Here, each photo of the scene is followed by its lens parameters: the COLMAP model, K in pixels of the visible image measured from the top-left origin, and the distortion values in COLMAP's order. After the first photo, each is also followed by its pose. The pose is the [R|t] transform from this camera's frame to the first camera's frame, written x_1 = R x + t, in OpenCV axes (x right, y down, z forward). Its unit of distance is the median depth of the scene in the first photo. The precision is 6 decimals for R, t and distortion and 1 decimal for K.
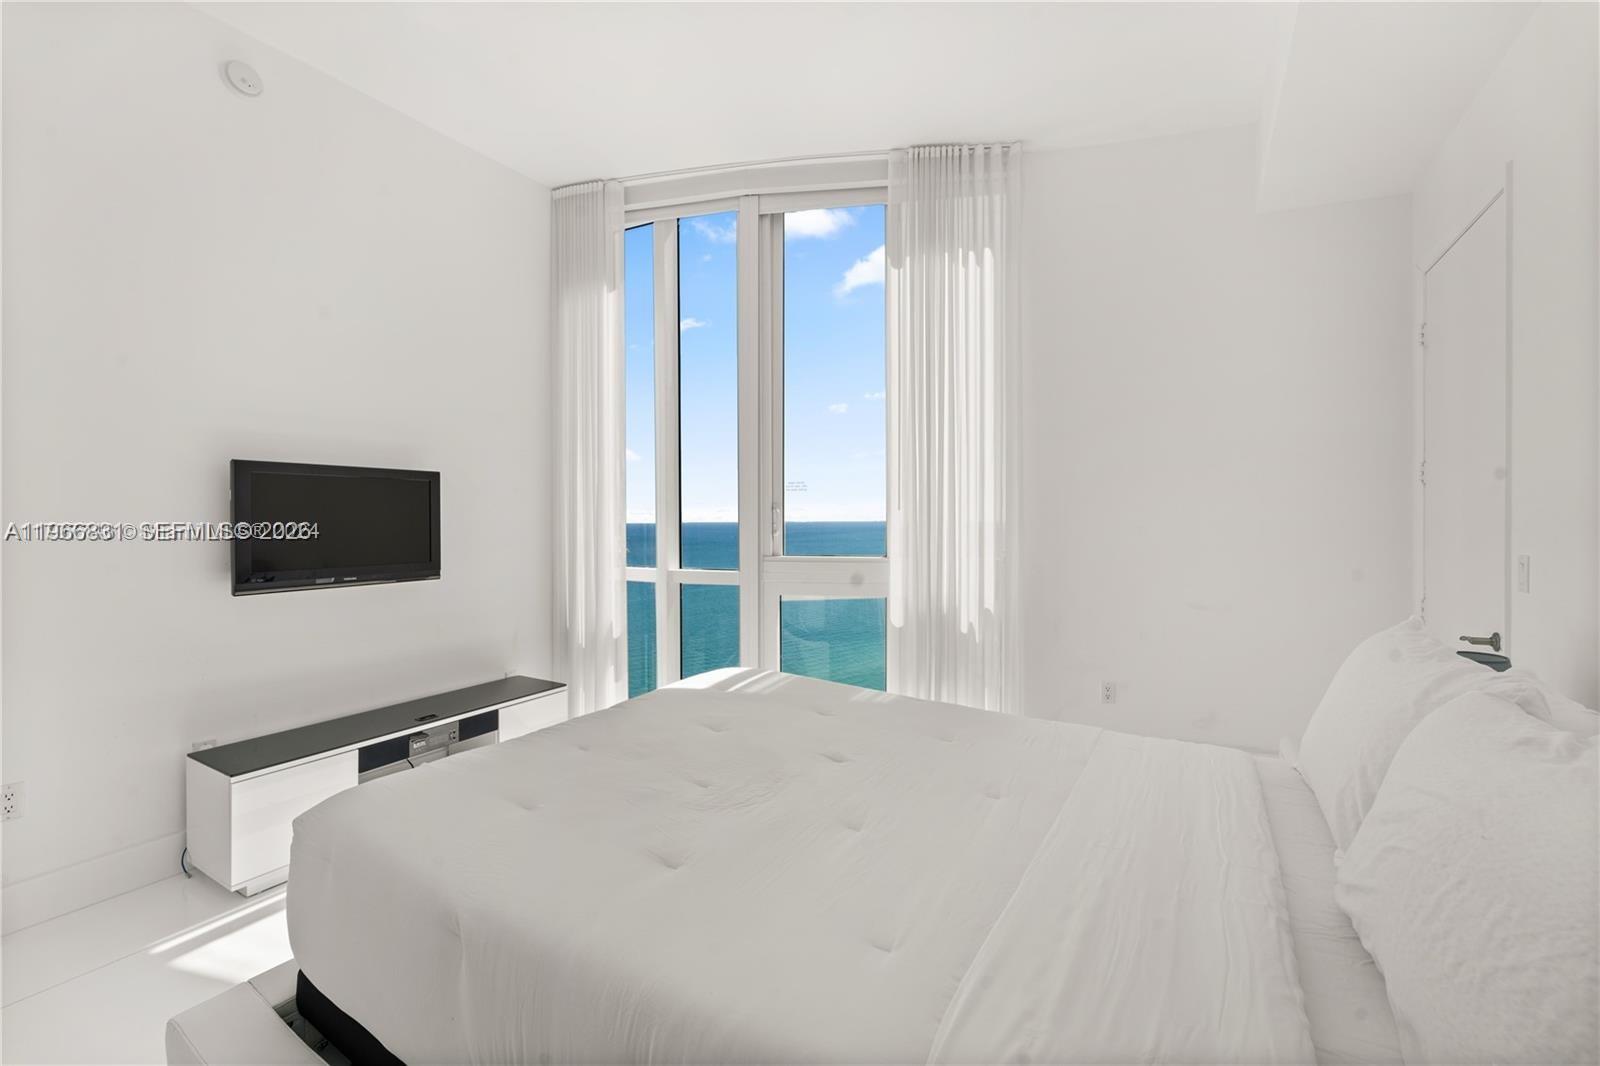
lens RADIAL K [[648.1, 0, 802.3], [0, 648.1, 523.8], [0, 0, 1]] dist [-0.000934, -0.000586]
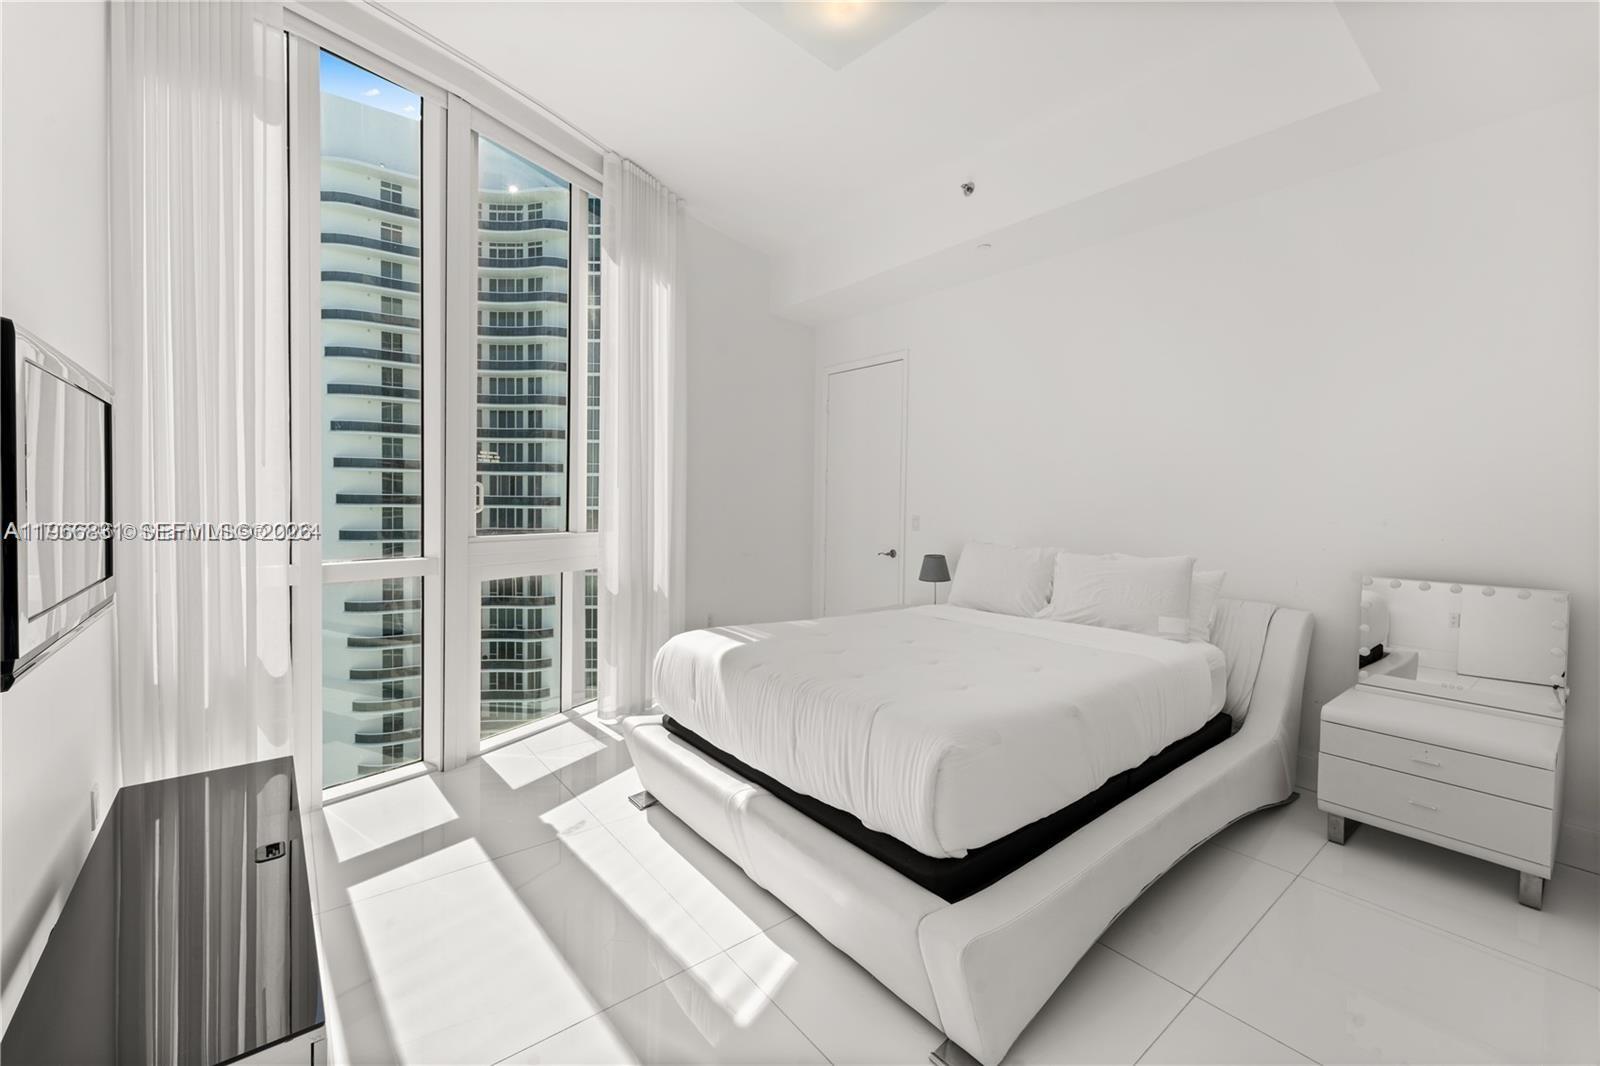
lens RADIAL K [[643.9, 0, 795.1], [0, 643.9, 500.2], [0, 0, 1]] dist [0.000042, -0.000052]
pose [[0.326761, 0.002215, 0.945105, -0.762824], [-0.007585, 0.999971, 0.000279, -0.003727], [-0.945077, -0.007259, 0.326768, 0.357701]]
